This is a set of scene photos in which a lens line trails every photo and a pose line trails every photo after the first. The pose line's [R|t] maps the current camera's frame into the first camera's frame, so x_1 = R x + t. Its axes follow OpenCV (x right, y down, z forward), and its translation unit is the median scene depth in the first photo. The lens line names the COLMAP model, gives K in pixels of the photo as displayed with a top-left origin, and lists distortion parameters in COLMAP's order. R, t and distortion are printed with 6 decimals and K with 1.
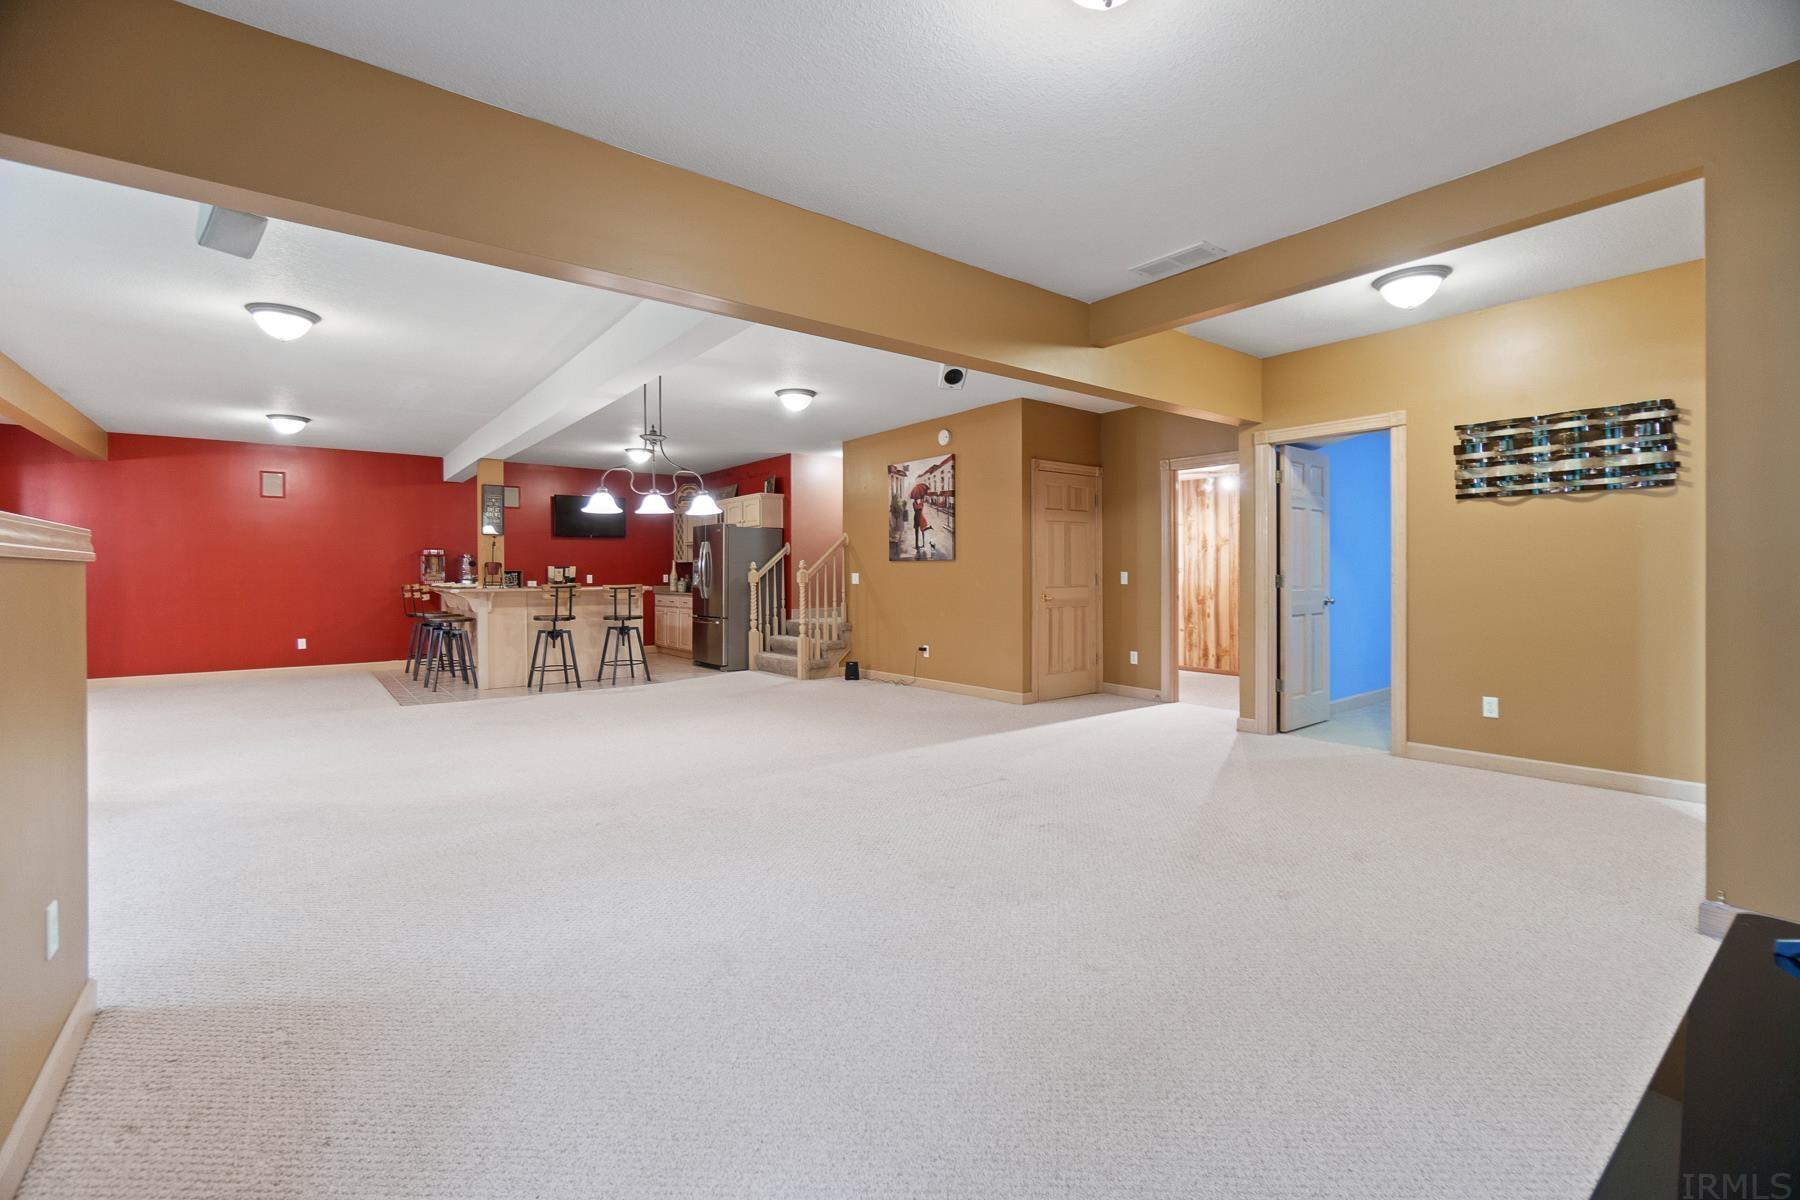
lens RADIAL K [[772.6, 0, 858.1], [0, 772.6, 569.2], [0, 0, 1]] dist [0.000441, -0.001089]
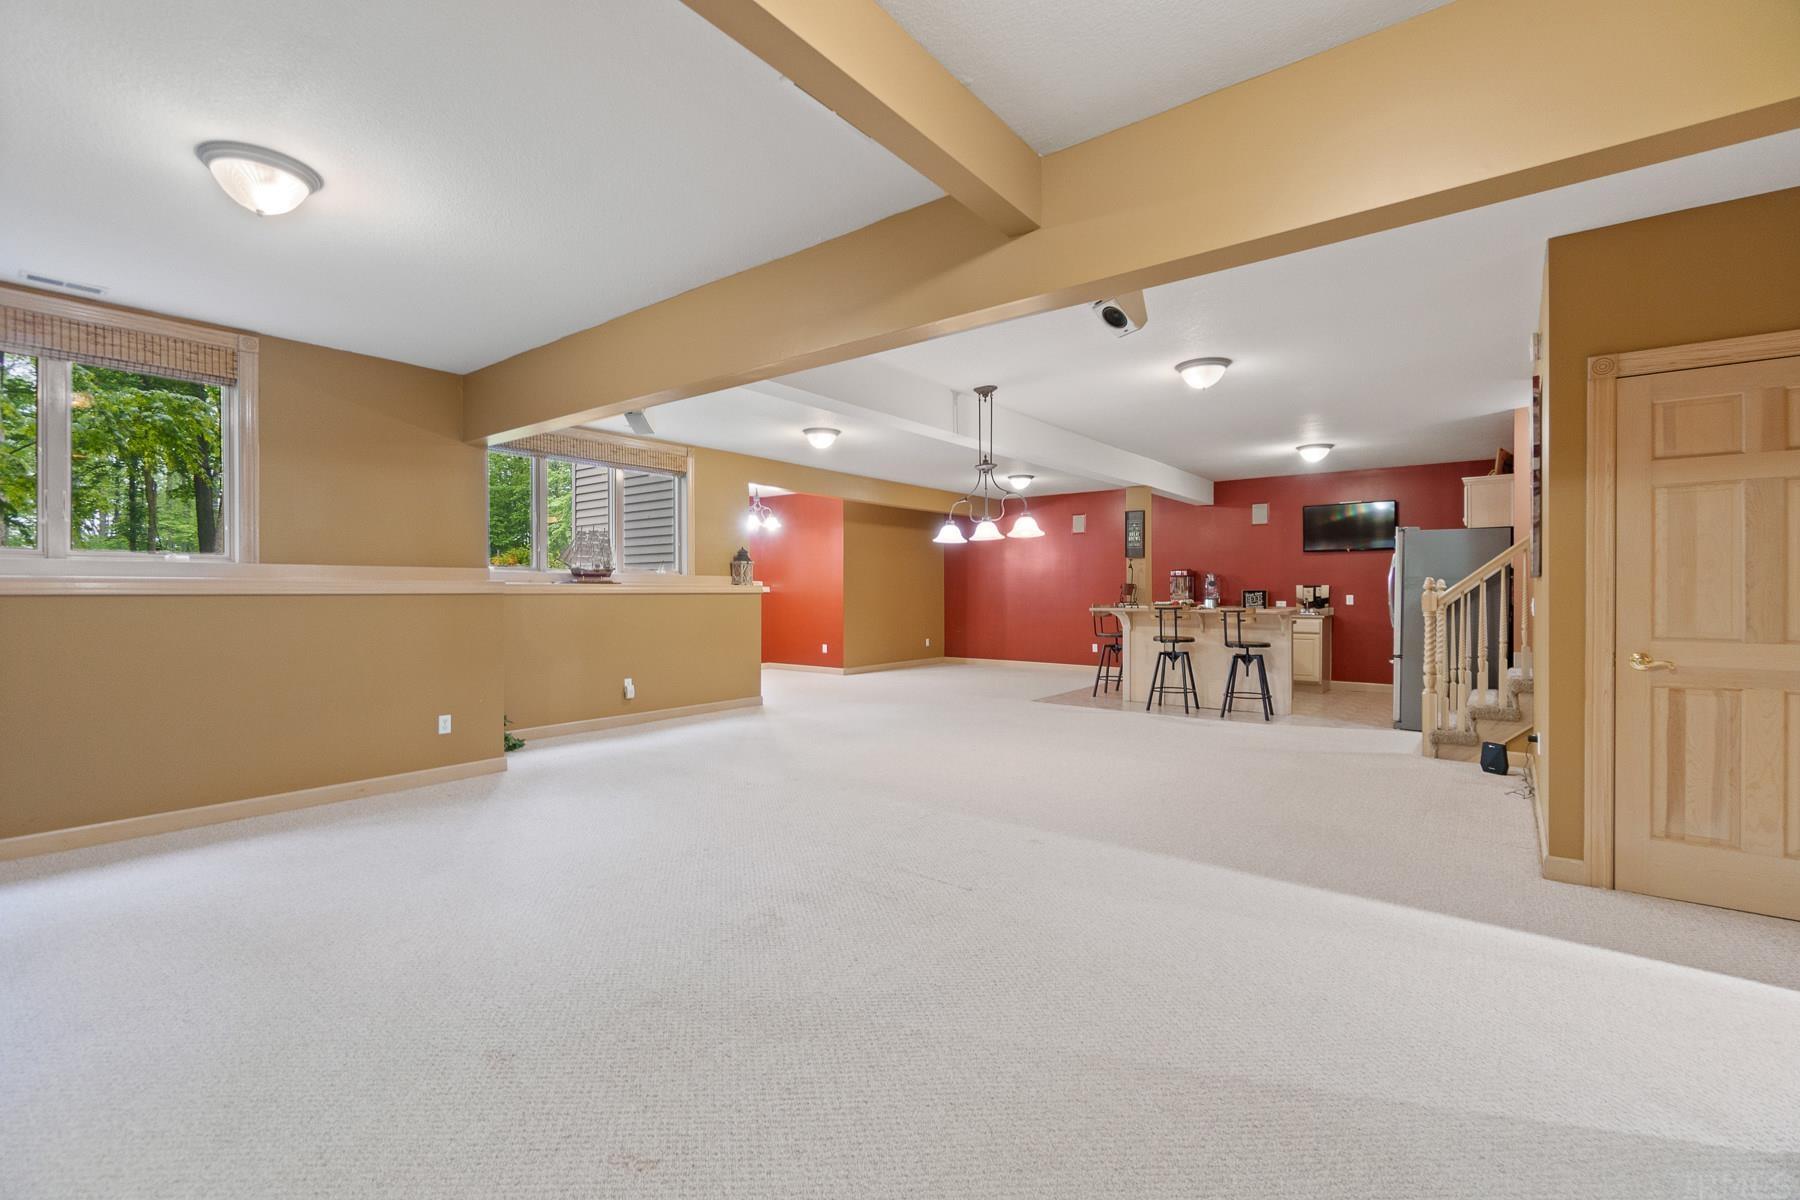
lens RADIAL K [[772.6, 0, 898.6], [0, 772.6, 596.7], [0, 0, 1]] dist [0.000441, -0.001089]
pose [[0.277011, 0.012299, -0.960788, 0.452279], [0.006117, 0.999875, 0.014563, -0.007803], [0.960847, -0.009911, 0.276901, 0.386133]]
